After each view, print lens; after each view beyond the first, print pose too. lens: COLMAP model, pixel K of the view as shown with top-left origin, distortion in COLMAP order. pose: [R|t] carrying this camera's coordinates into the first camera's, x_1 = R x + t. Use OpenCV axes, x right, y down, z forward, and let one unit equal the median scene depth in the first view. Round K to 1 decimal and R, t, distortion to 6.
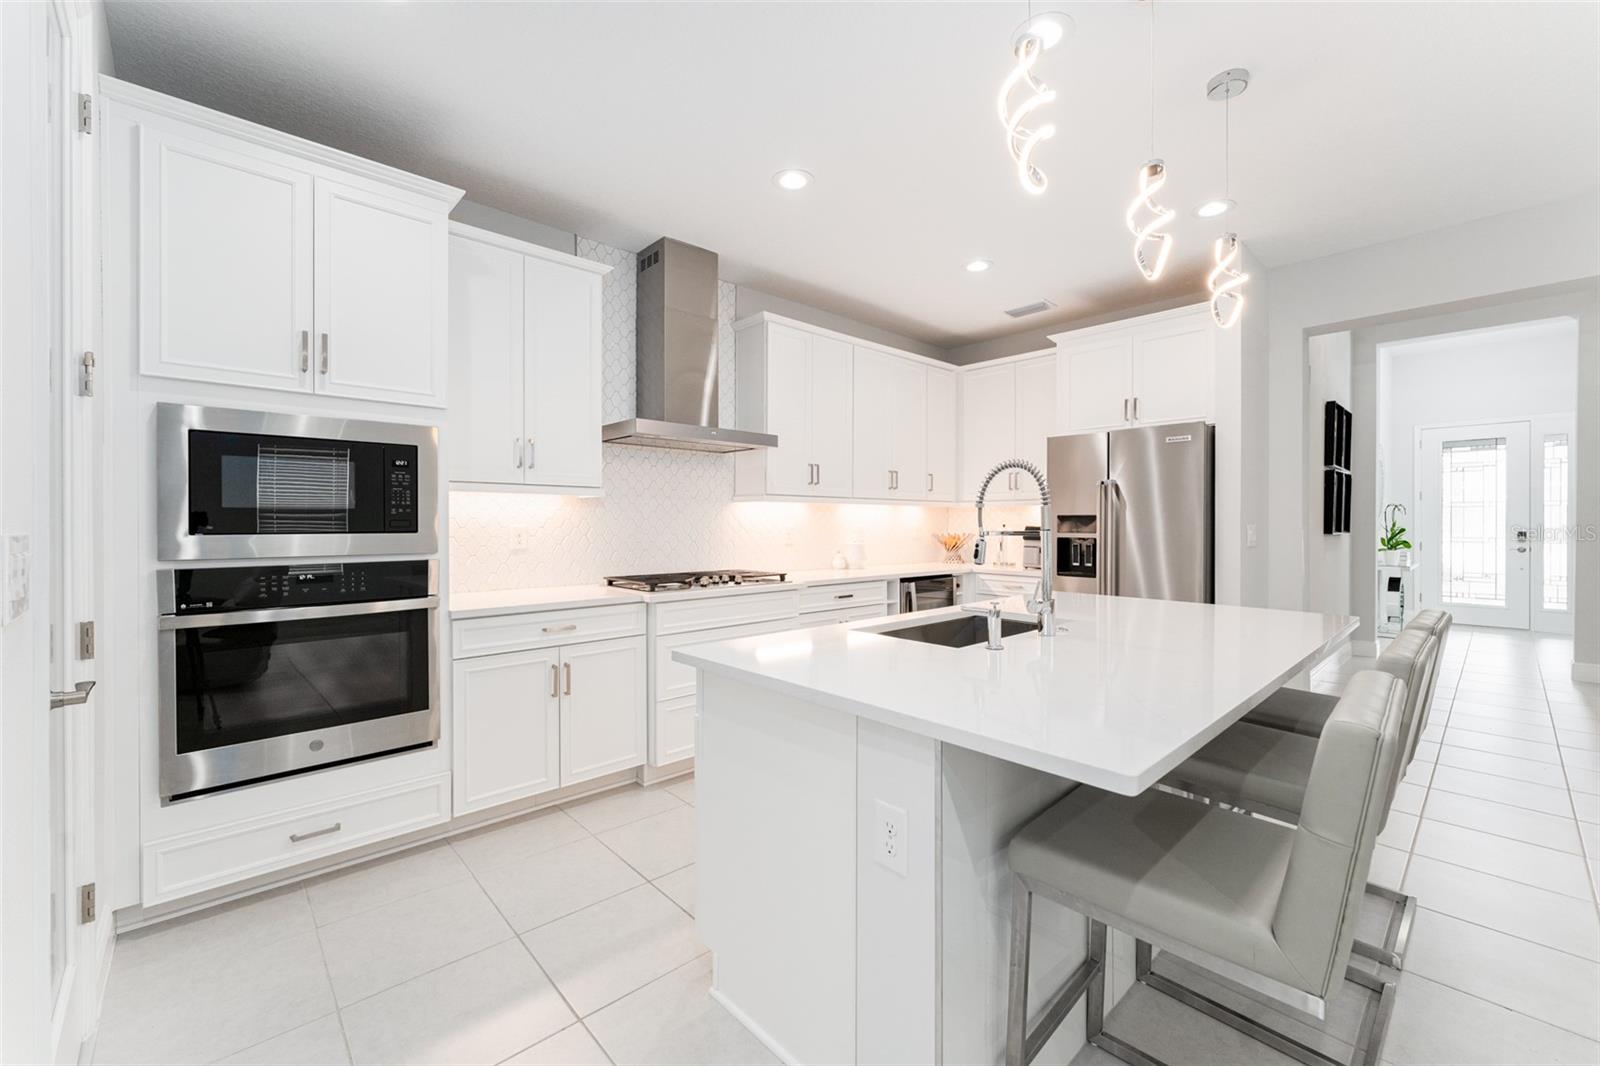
lens RADIAL K [[647.1, 0, 825.5], [0, 647.1, 528.7], [0, 0, 1]] dist [0.001446, 0.000089]
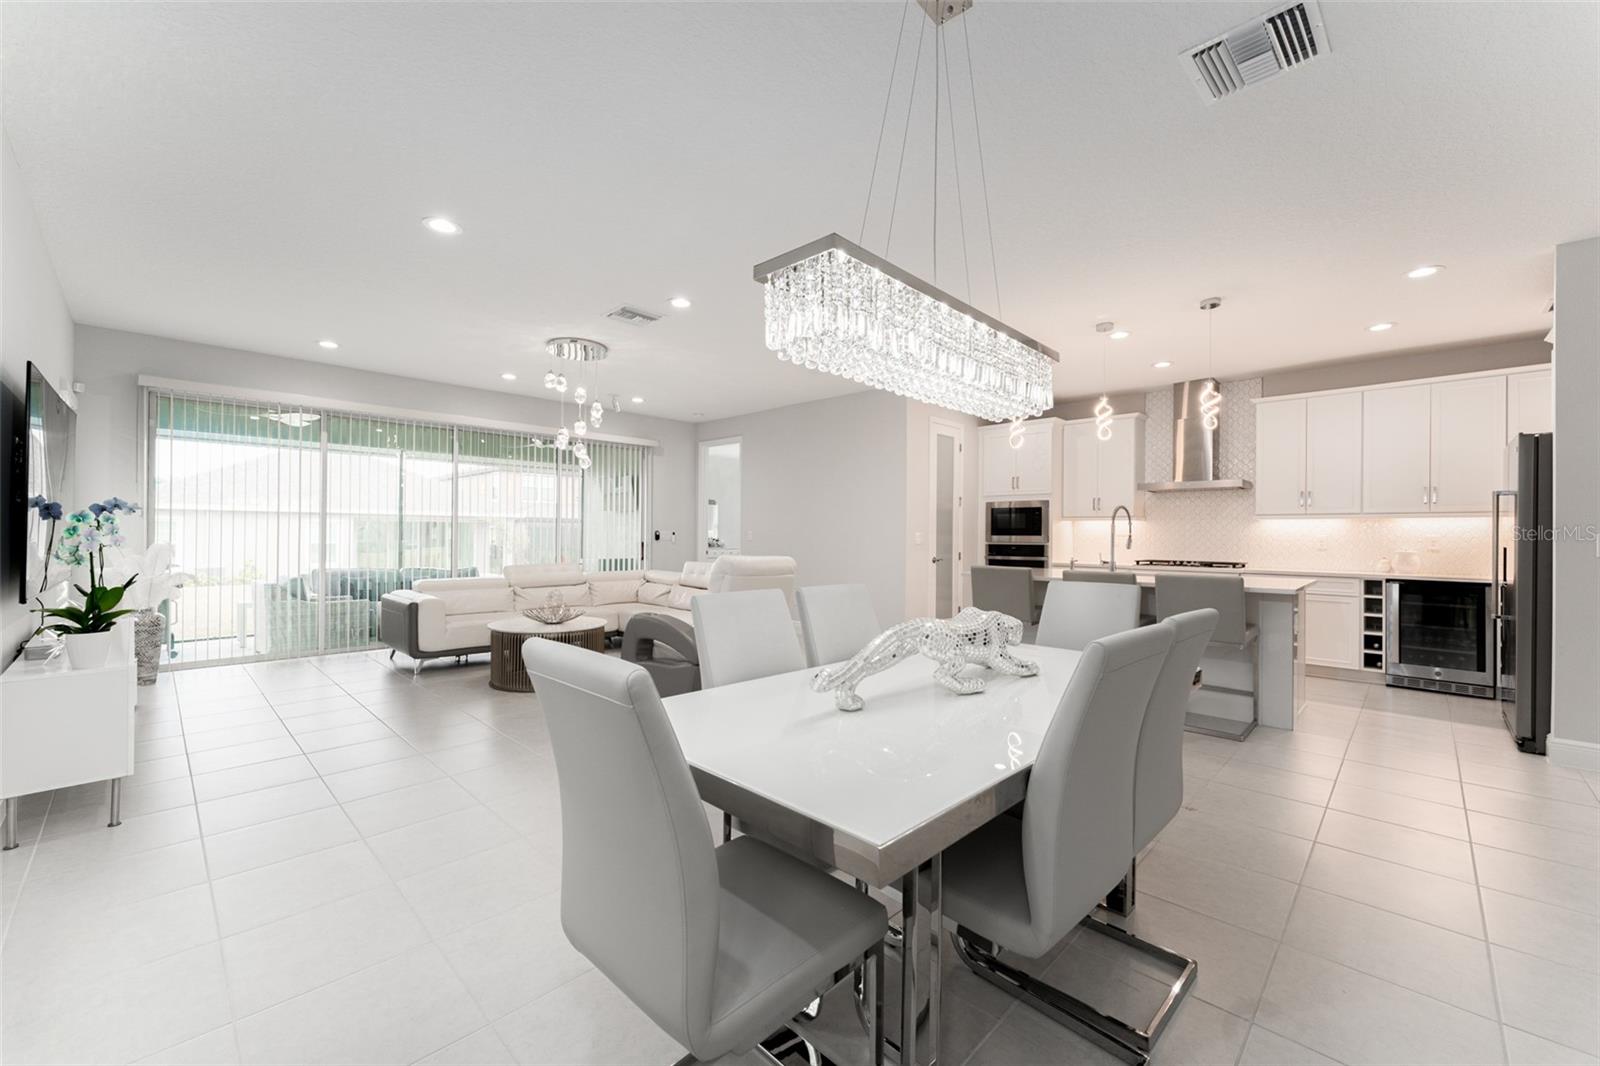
lens RADIAL K [[651.7, 0, 794.5], [0, 651.7, 535.0], [0, 0, 1]] dist [0.000242, -0.000107]
pose [[0.055662, 0.001122, -0.998449, 1.669713], [-0.015556, 0.999879, 0.000257, 0.014638], [0.998328, 0.015518, 0.055673, -0.232503]]
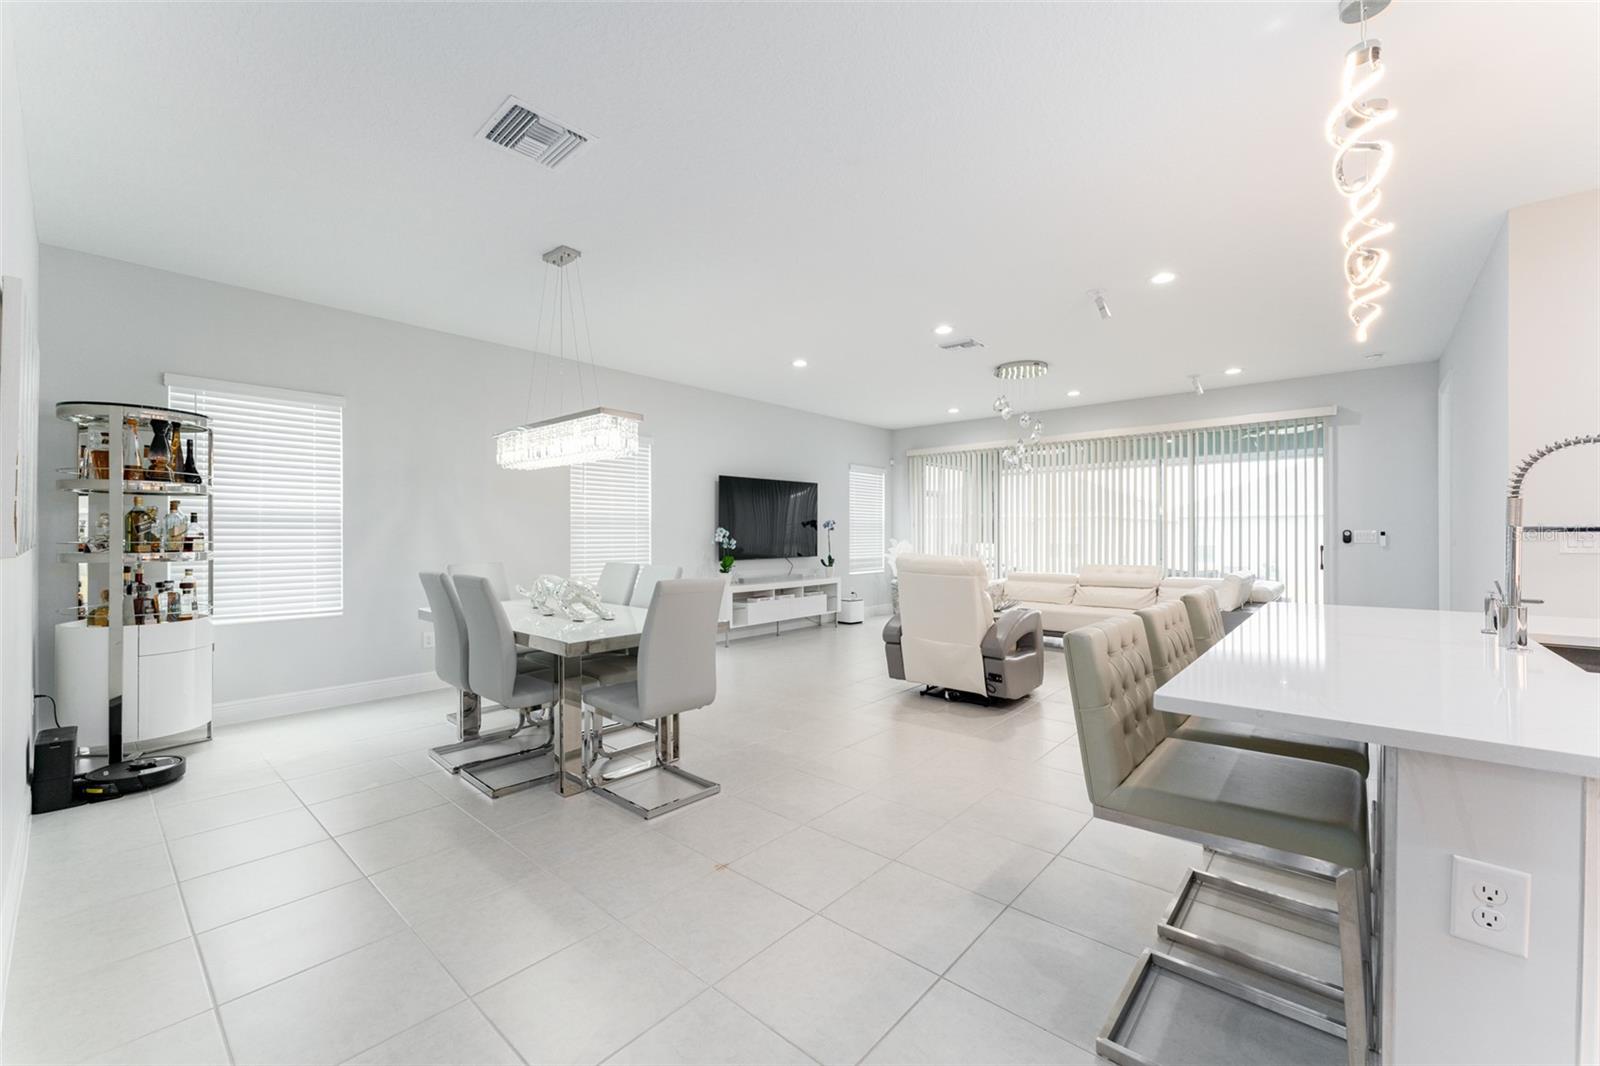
lens RADIAL K [[651.2, 0, 825.8], [0, 651.2, 527.9], [0, 0, 1]] dist [0.044644, 0.000007]
pose [[-0.992739, -0.000223, -0.120286, 0.782678], [-0.000171, 1.000000, -0.000444, 0.002836], [0.120287, -0.000420, -0.992739, 1.051281]]
